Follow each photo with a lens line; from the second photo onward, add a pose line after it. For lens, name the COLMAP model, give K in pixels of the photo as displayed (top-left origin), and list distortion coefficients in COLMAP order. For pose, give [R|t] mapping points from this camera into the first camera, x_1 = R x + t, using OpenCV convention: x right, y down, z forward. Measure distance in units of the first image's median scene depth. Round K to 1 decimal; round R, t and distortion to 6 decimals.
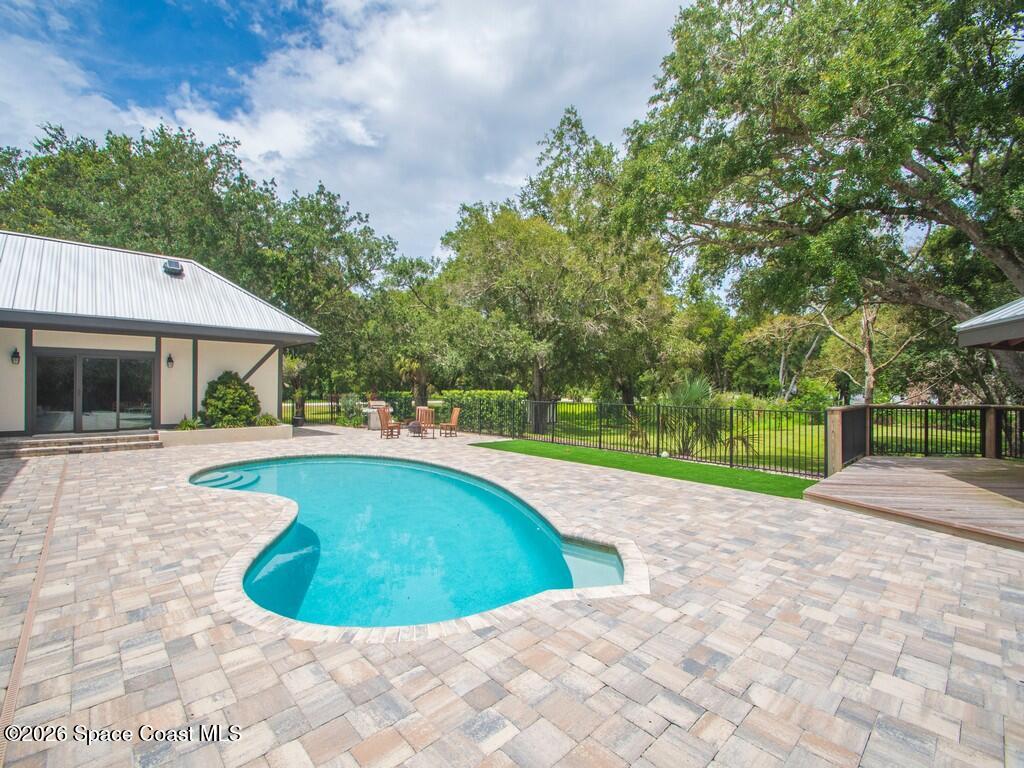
lens RADIAL K [[453.7, 0, 445.1], [0, 453.7, 383.3], [0, 0, 1]] dist [0.007311, -0.010912]
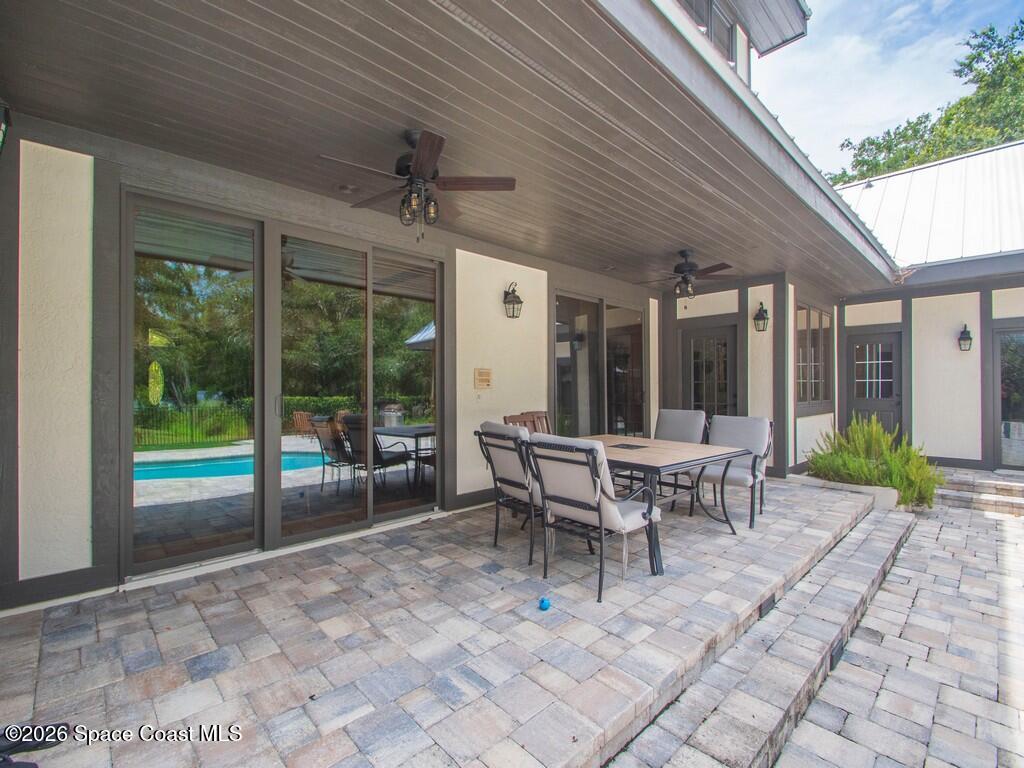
lens RADIAL K [[453.6, 0, 507.9], [0, 453.6, 388.3], [0, 0, 1]] dist [0.002441, -0.011296]
pose [[0.084494, -0.000332, -0.996424, -0.399261], [0.015443, 0.999880, 0.000977, -0.001763], [0.996304, -0.015471, 0.084489, 0.333587]]
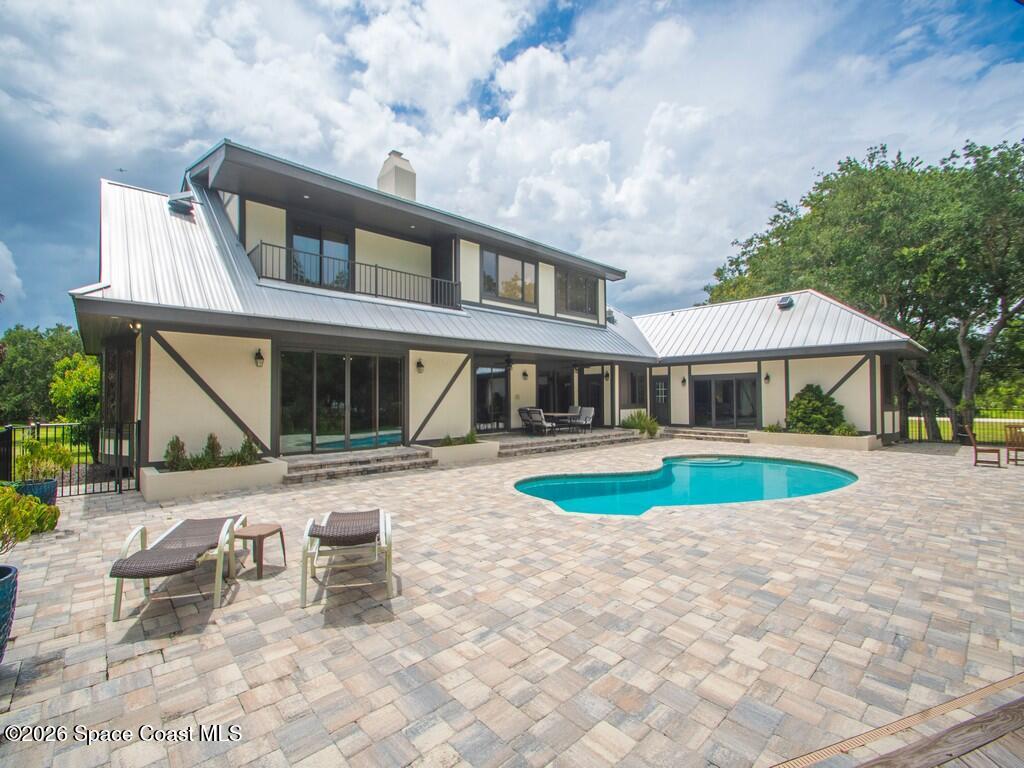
lens RADIAL K [[441.5, 0, 512.0], [0, 441.5, 384.0], [0, 0, 1]] dist [0.001305, 0.000053]
pose [[0.058498, -0.034063, -0.997706, 0.735384], [0.015498, 0.999328, -0.033209, -0.003553], [0.998167, -0.013520, 0.058986, 0.234748]]
